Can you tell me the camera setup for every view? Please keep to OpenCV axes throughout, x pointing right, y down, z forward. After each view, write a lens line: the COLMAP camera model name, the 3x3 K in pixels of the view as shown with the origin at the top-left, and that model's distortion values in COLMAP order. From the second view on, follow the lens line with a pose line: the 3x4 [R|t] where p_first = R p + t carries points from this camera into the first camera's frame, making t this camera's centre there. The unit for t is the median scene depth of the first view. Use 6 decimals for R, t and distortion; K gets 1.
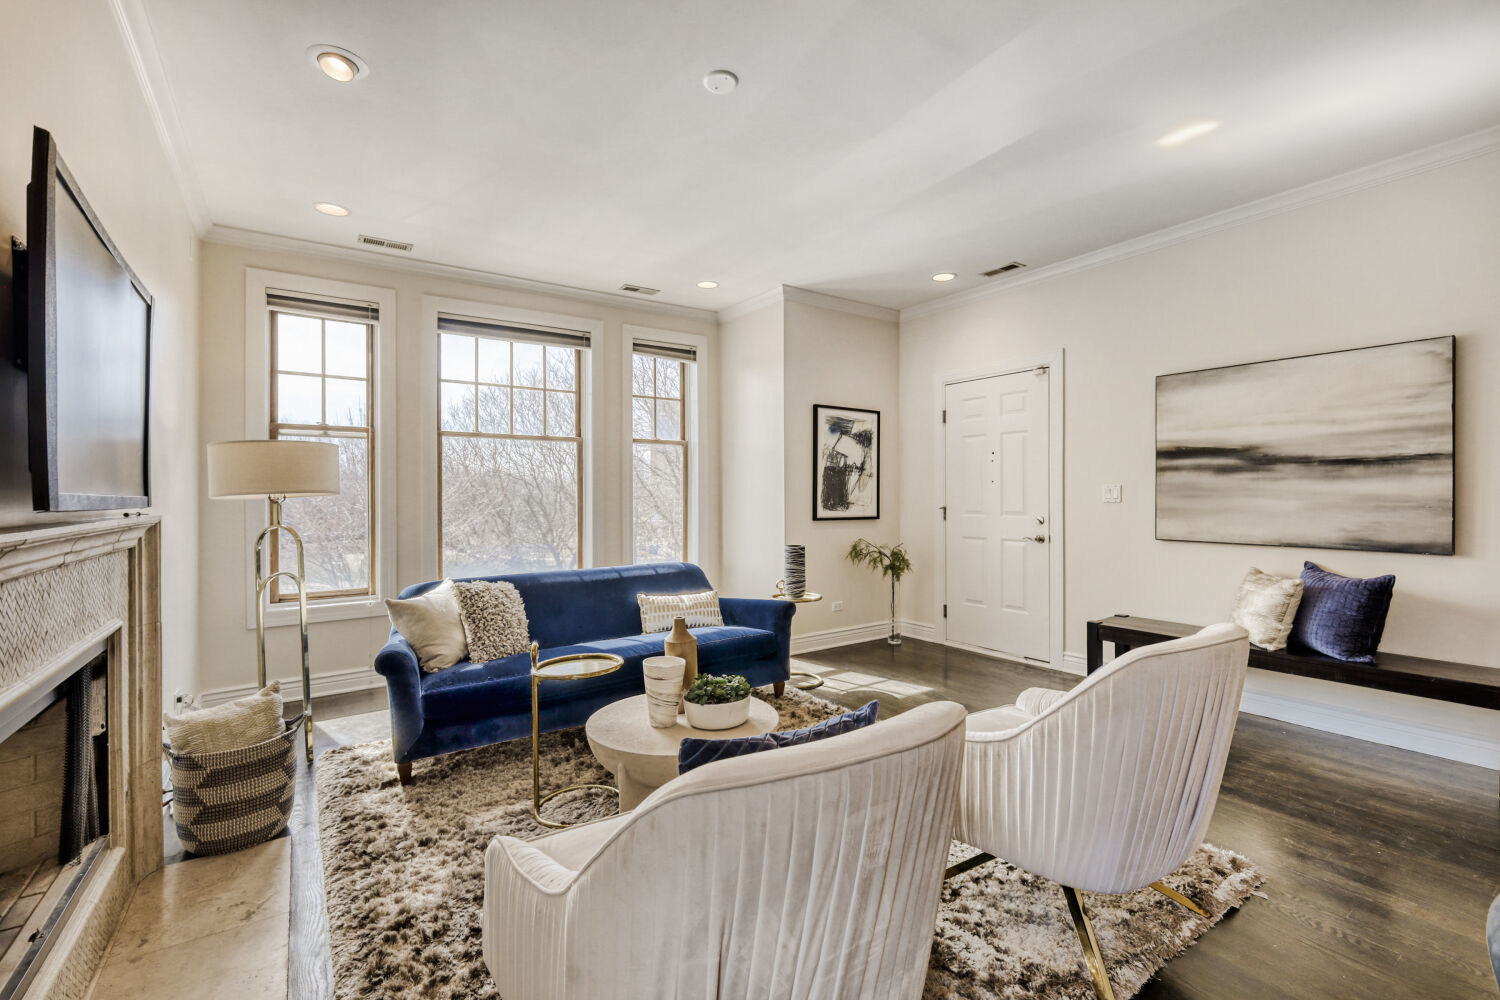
lens RADIAL K [[653.5, 0, 734.1], [0, 653.5, 496.8], [0, 0, 1]] dist [0.001076, -0.001244]
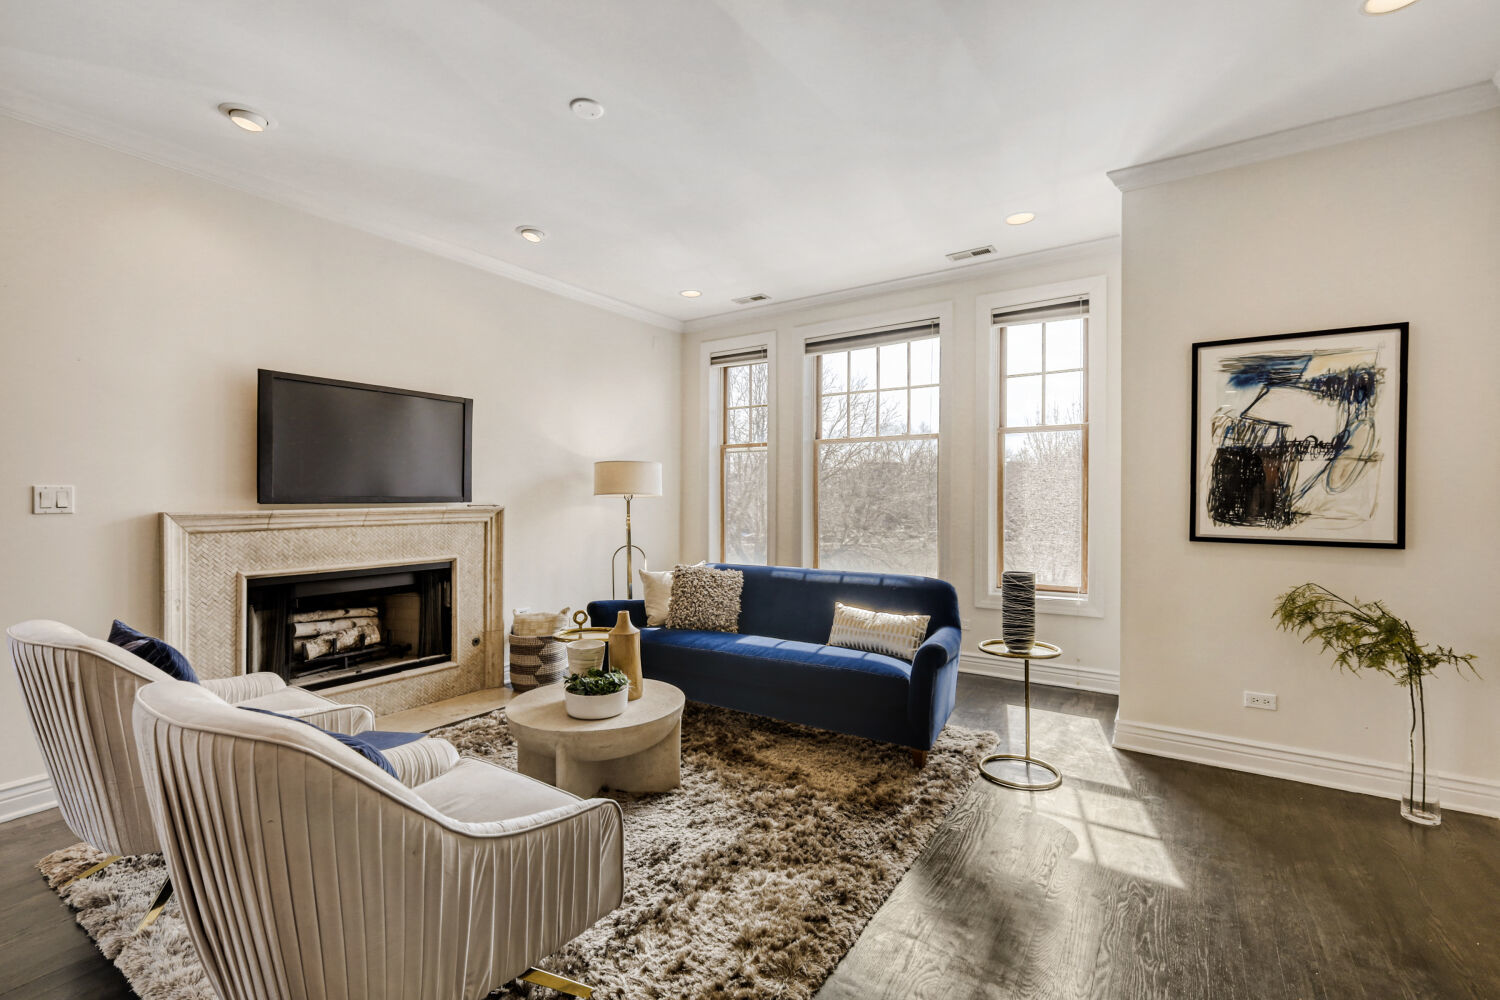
lens RADIAL K [[653.5, 0, 755.7], [0, 653.5, 499.4], [0, 0, 1]] dist [0.001076, -0.001244]
pose [[0.378441, 0.009901, -0.925572, 0.614562], [-0.004343, 0.999951, 0.008921, -0.005562], [0.925615, 0.000644, 0.378466, 0.486502]]
